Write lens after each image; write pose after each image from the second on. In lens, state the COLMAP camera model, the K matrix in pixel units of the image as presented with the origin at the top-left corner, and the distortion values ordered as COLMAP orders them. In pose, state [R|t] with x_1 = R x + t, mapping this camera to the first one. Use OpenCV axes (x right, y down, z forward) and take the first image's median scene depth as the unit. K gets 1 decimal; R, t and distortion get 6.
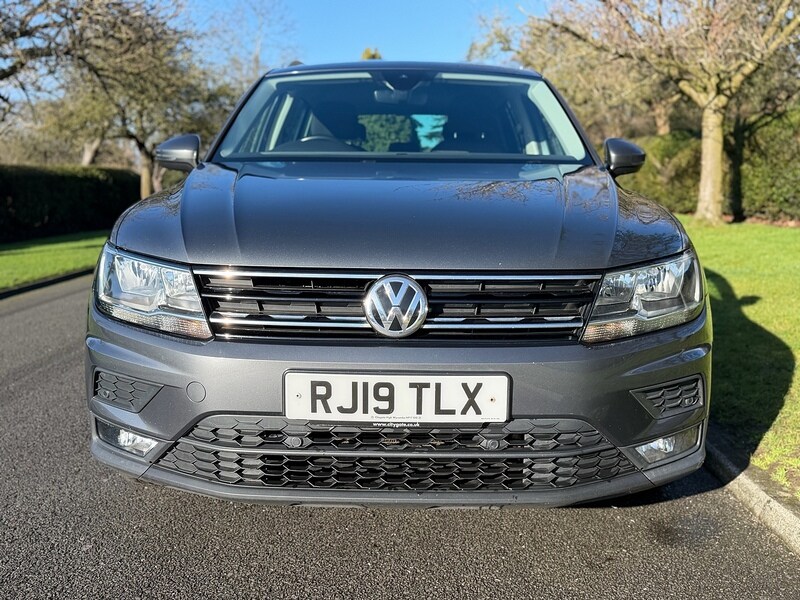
lens RADIAL K [[802.7, 0, 382.8], [0, 802.7, 300.1], [0, 0, 1]] dist [0.075299, -0.141779]
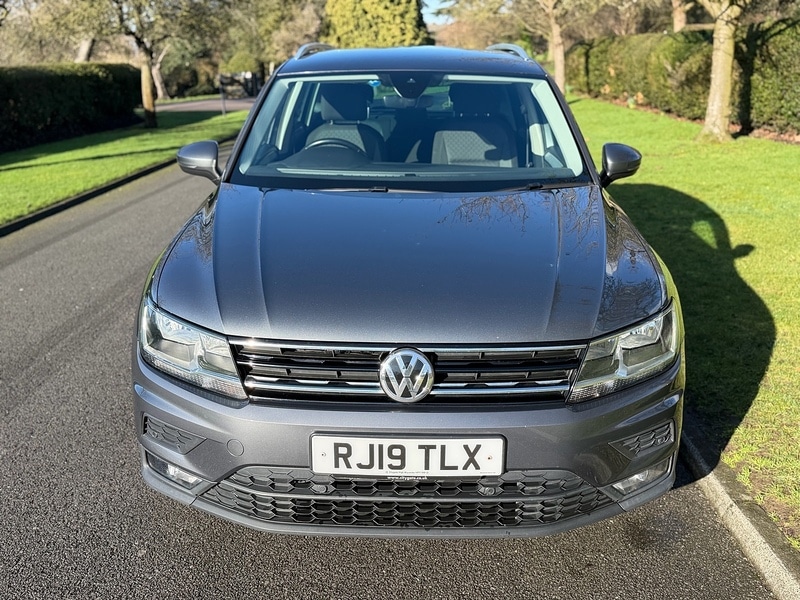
lens RADIAL K [[802.7, 0, 382.8], [0, 802.7, 300.1], [0, 0, 1]] dist [0.075299, -0.141779]
pose [[0.999959, -0.005531, -0.007117, -0.007294], [0.006494, 0.989656, 0.143315, -0.217543], [0.006251, -0.143356, 0.989651, -0.100739]]
